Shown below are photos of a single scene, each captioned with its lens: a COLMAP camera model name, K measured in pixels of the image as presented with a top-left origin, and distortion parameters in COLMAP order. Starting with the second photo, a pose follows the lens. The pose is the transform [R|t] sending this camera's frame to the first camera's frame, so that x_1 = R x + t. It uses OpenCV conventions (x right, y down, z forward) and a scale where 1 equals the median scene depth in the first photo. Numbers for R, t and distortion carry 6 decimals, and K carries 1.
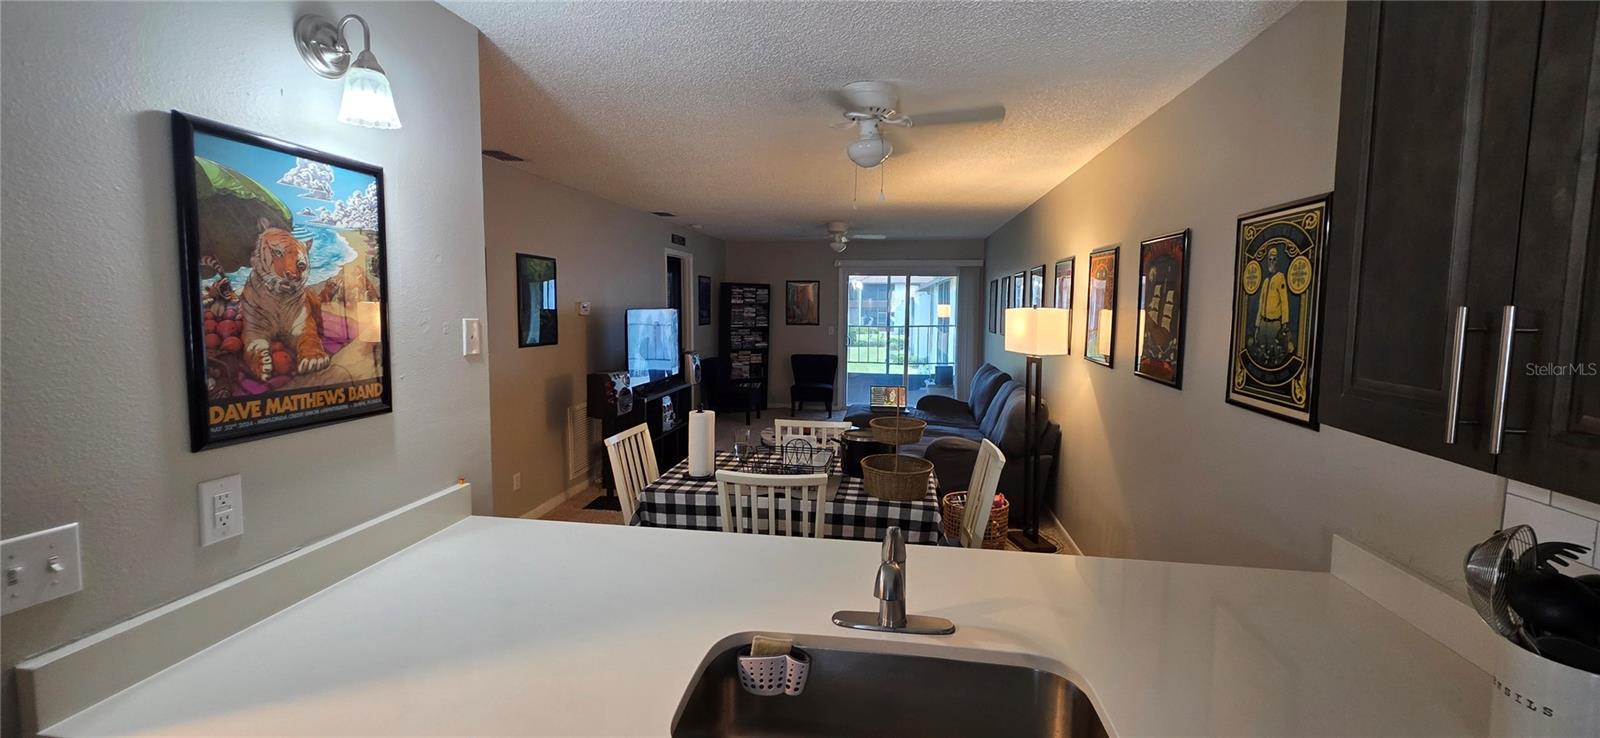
lens RADIAL K [[640.5, 0, 798.8], [0, 640.5, 356.9], [0, 0, 1]] dist [0.004135, -0.001251]
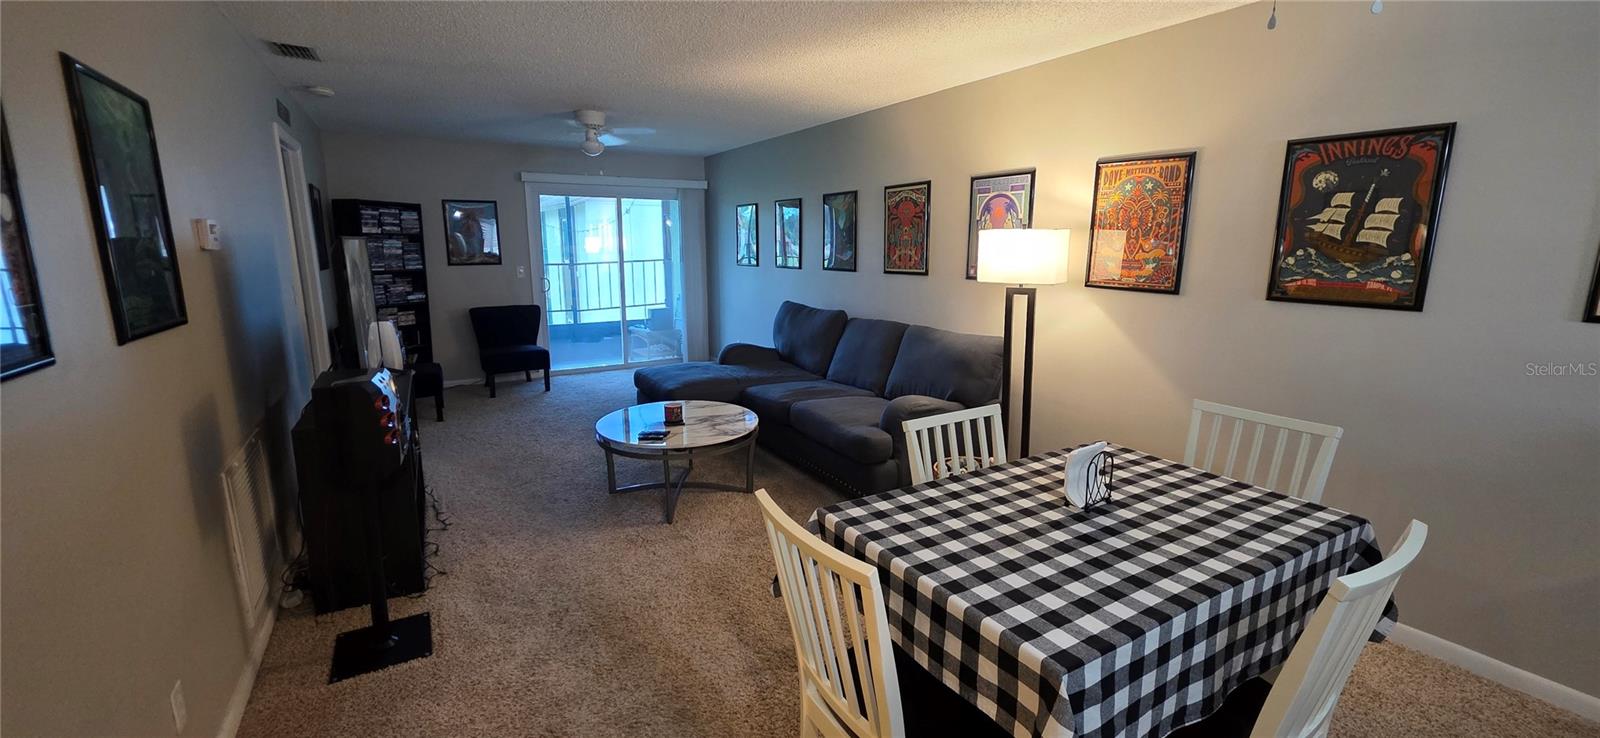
lens RADIAL K [[640.5, 0, 797.2], [0, 640.5, 358.8], [0, 0, 1]] dist [0.004135, -0.001251]
pose [[0.768995, -0.123426, 0.627226, -0.181331], [0.060707, 0.990849, 0.120552, -0.012096], [-0.636366, -0.054627, 0.769451, 0.240859]]
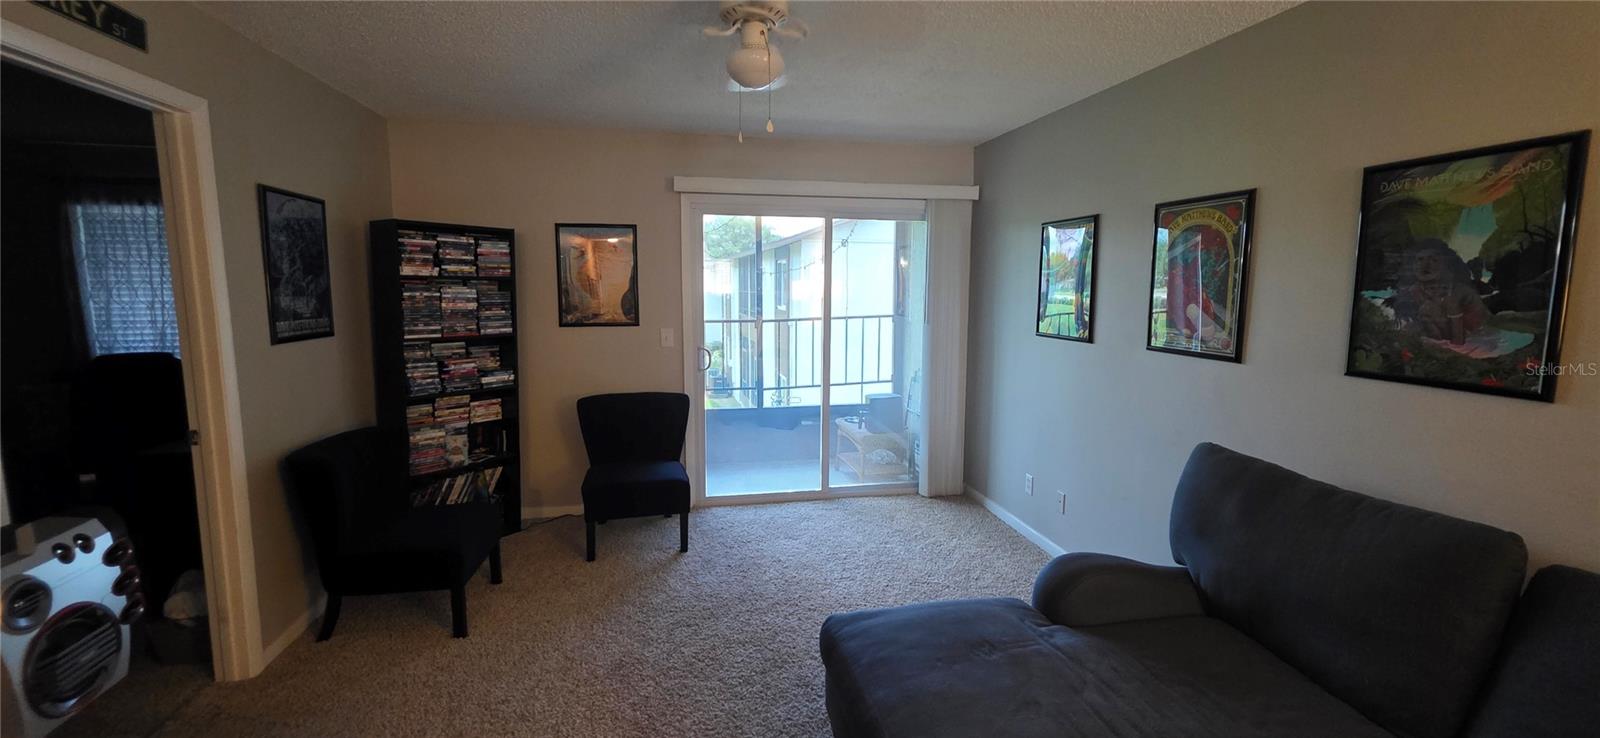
lens RADIAL K [[640.5, 0, 794.1], [0, 640.5, 356.4], [0, 0, 1]] dist [0.004135, -0.001251]
pose [[0.938449, -0.044678, 0.342515, -0.020908], [0.034201, 0.998746, 0.036571, -0.042154], [-0.343720, -0.022606, 0.938800, 0.560687]]
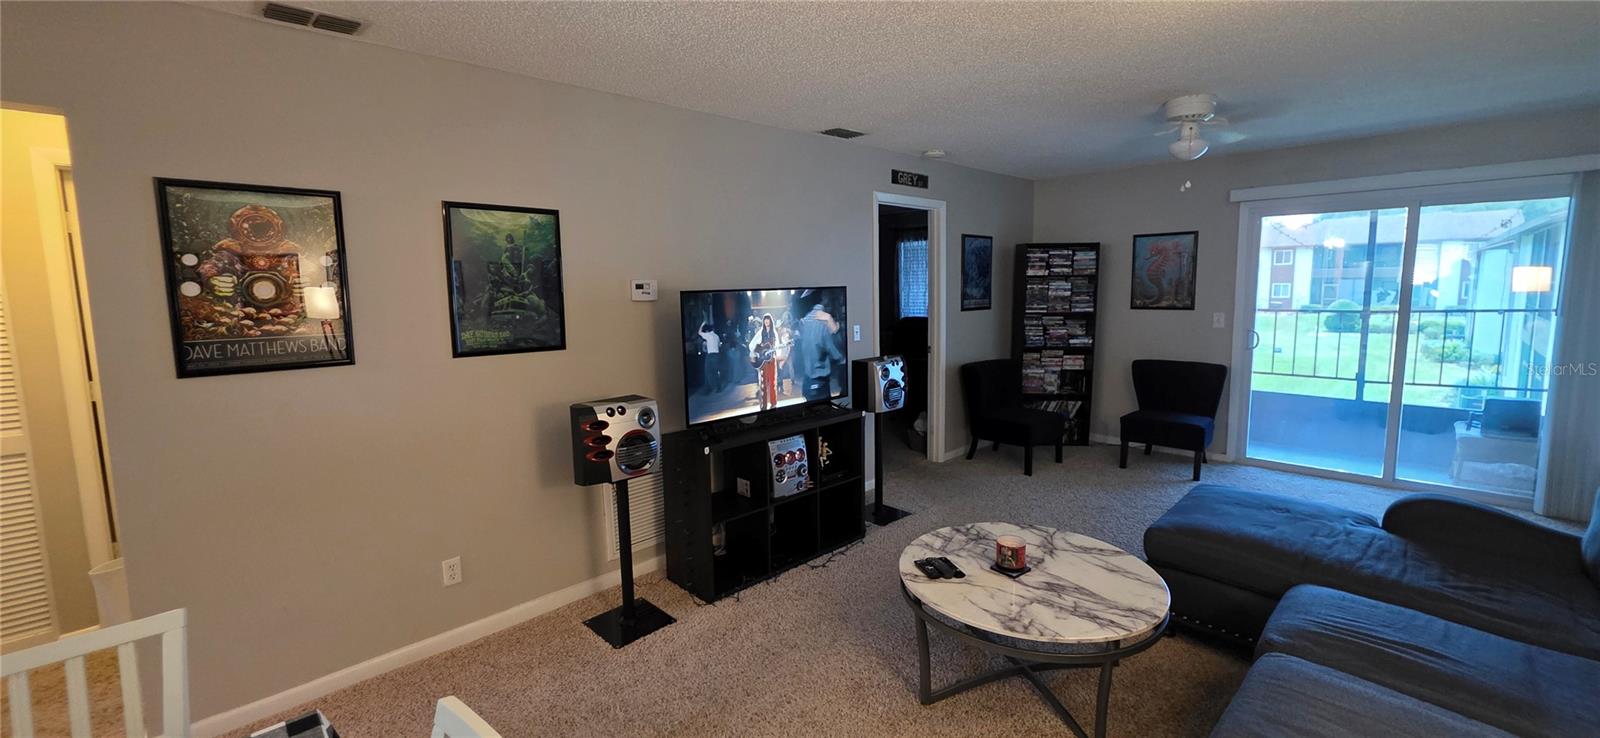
lens RADIAL K [[640.5, 0, 793.6], [0, 640.5, 356.2], [0, 0, 1]] dist [0.004135, -0.001251]
pose [[0.801183, 0.045946, -0.596653, 0.091187], [-0.026040, 0.998780, 0.041945, -0.023783], [0.597853, -0.018069, 0.801402, 0.338758]]
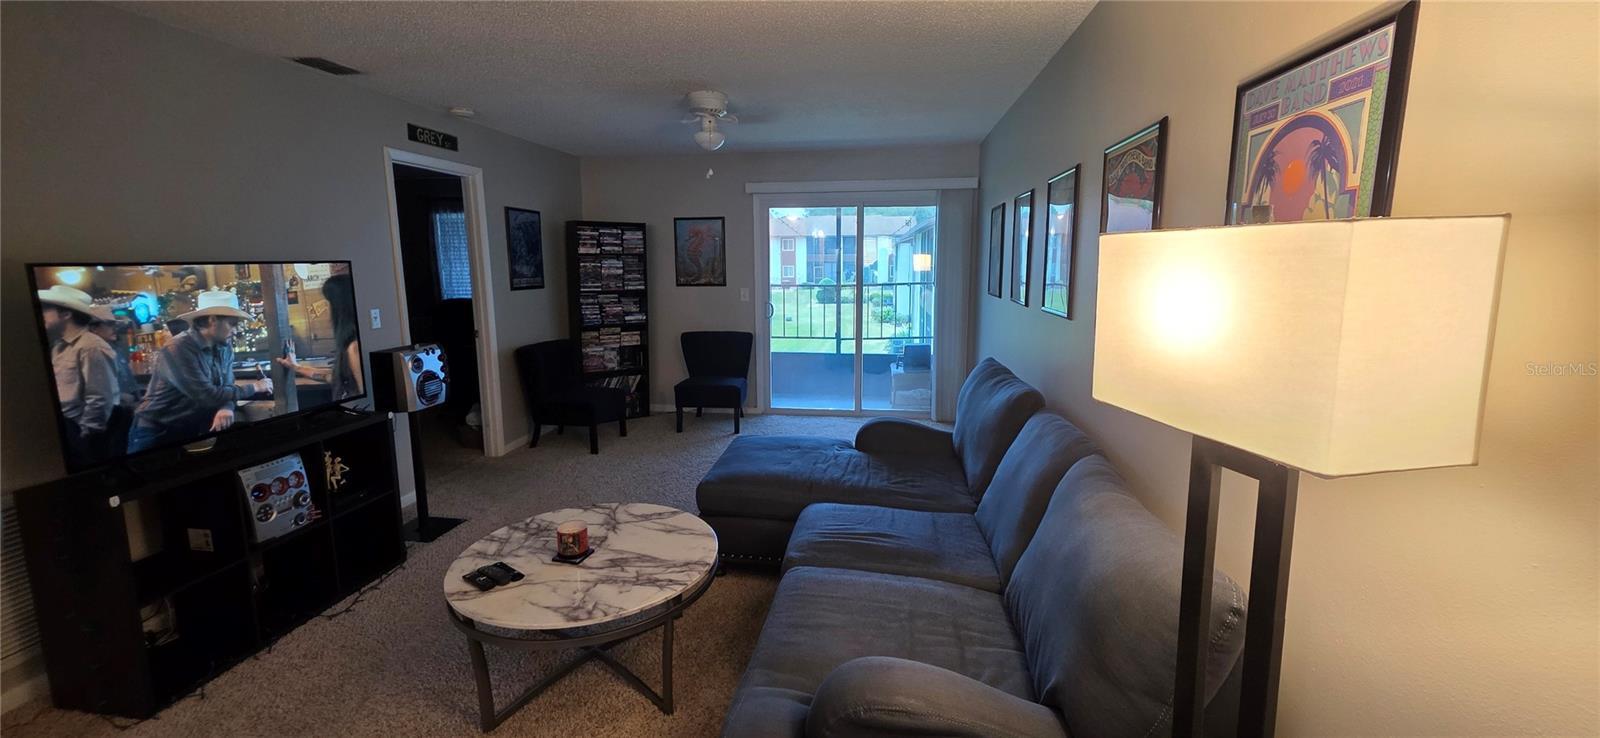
lens RADIAL K [[640.5, 0, 793.5], [0, 640.5, 356.3], [0, 0, 1]] dist [0.004135, -0.001251]
pose [[0.999813, -0.015830, 0.011088, 0.094704], [0.015041, 0.997572, 0.067999, -0.022155], [-0.012137, -0.067820, 0.997624, 0.353311]]
